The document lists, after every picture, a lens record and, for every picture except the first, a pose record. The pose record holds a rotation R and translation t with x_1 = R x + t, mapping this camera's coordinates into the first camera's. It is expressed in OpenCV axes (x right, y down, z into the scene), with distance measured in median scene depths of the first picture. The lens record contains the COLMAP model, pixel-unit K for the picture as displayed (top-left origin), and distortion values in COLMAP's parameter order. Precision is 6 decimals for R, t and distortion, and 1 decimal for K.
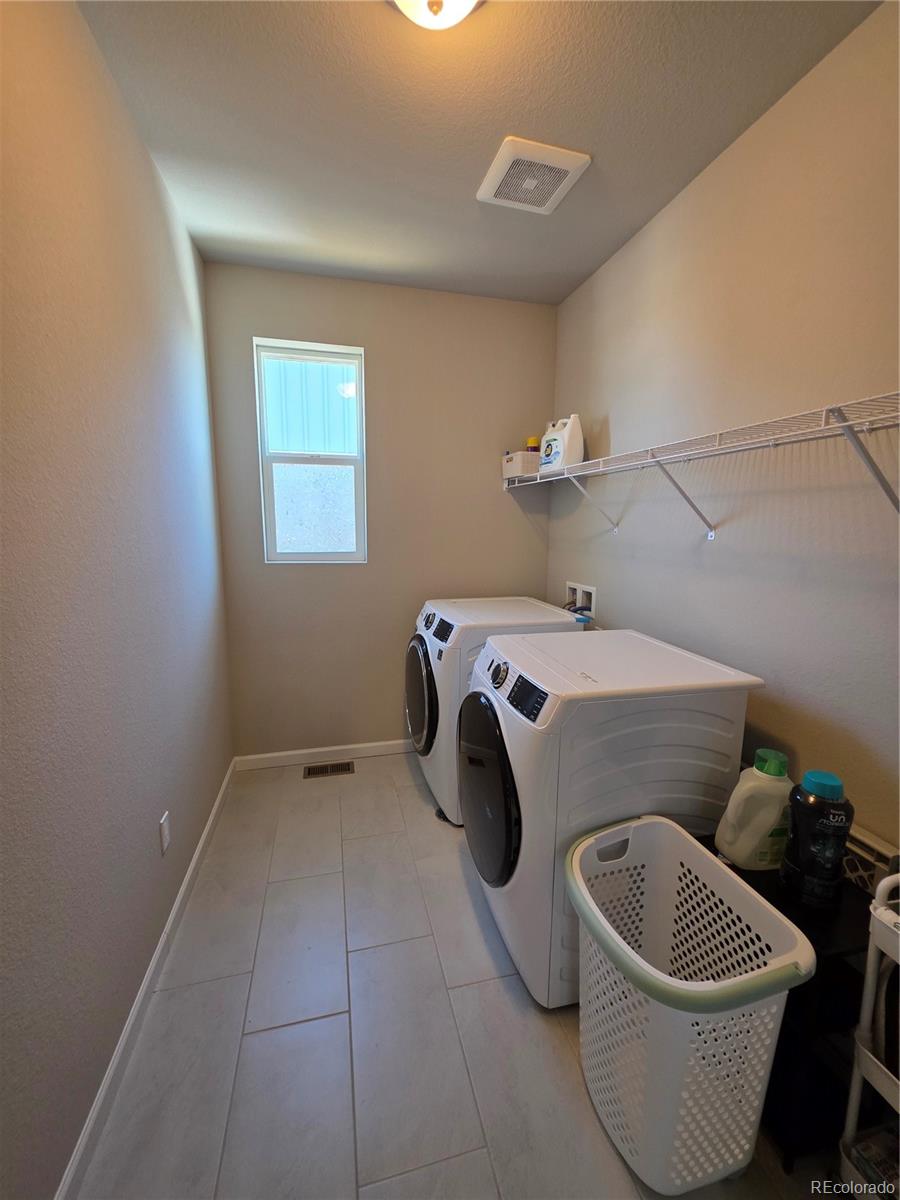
lens RADIAL K [[478.3, 0, 446.0], [0, 478.3, 597.2], [0, 0, 1]] dist [0.002994, 0.000281]
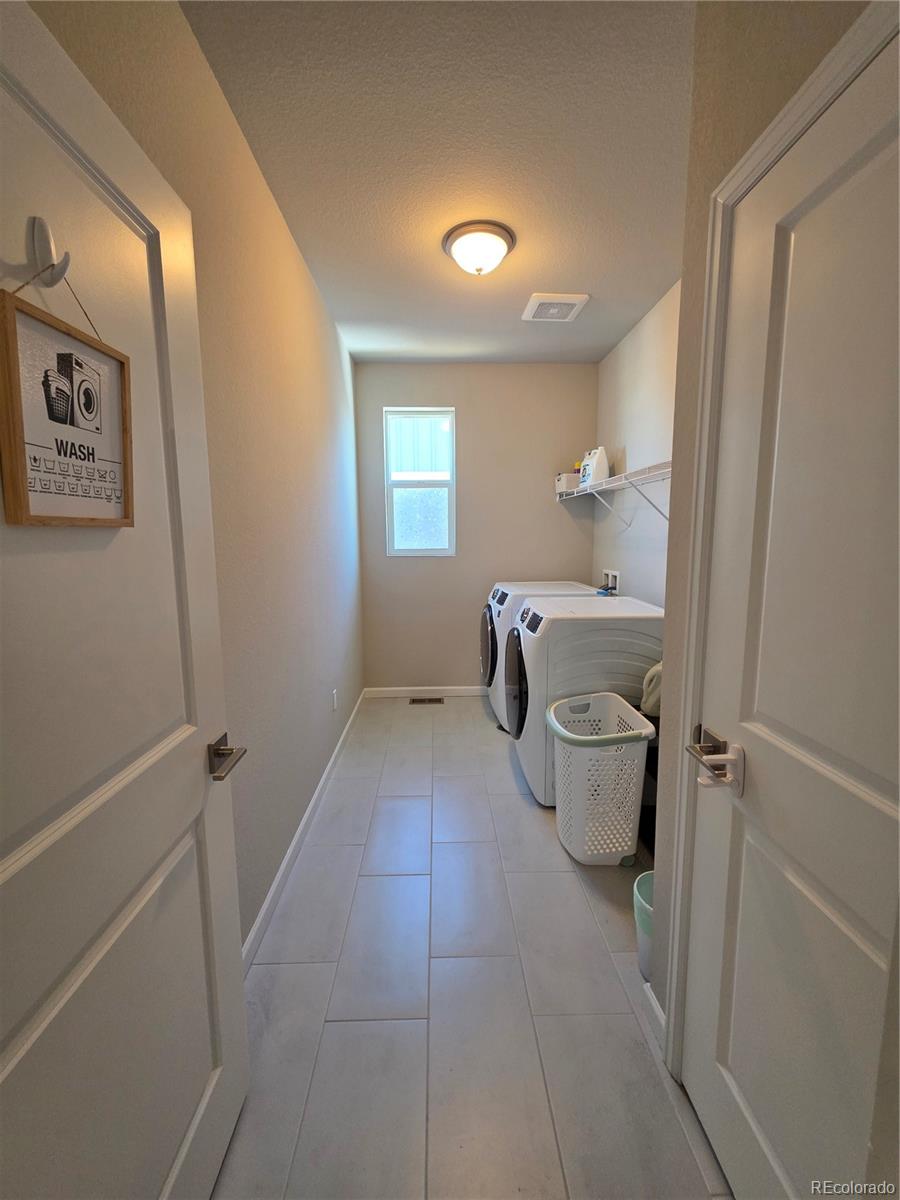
lens RADIAL K [[478.3, 0, 451.2], [0, 478.3, 595.6], [0, 0, 1]] dist [0.002994, 0.000281]
pose [[0.978465, 0.011556, -0.206090, 0.130730], [-0.016803, 0.999577, -0.023727, 0.089711], [0.205728, 0.026679, 0.978245, -0.431663]]
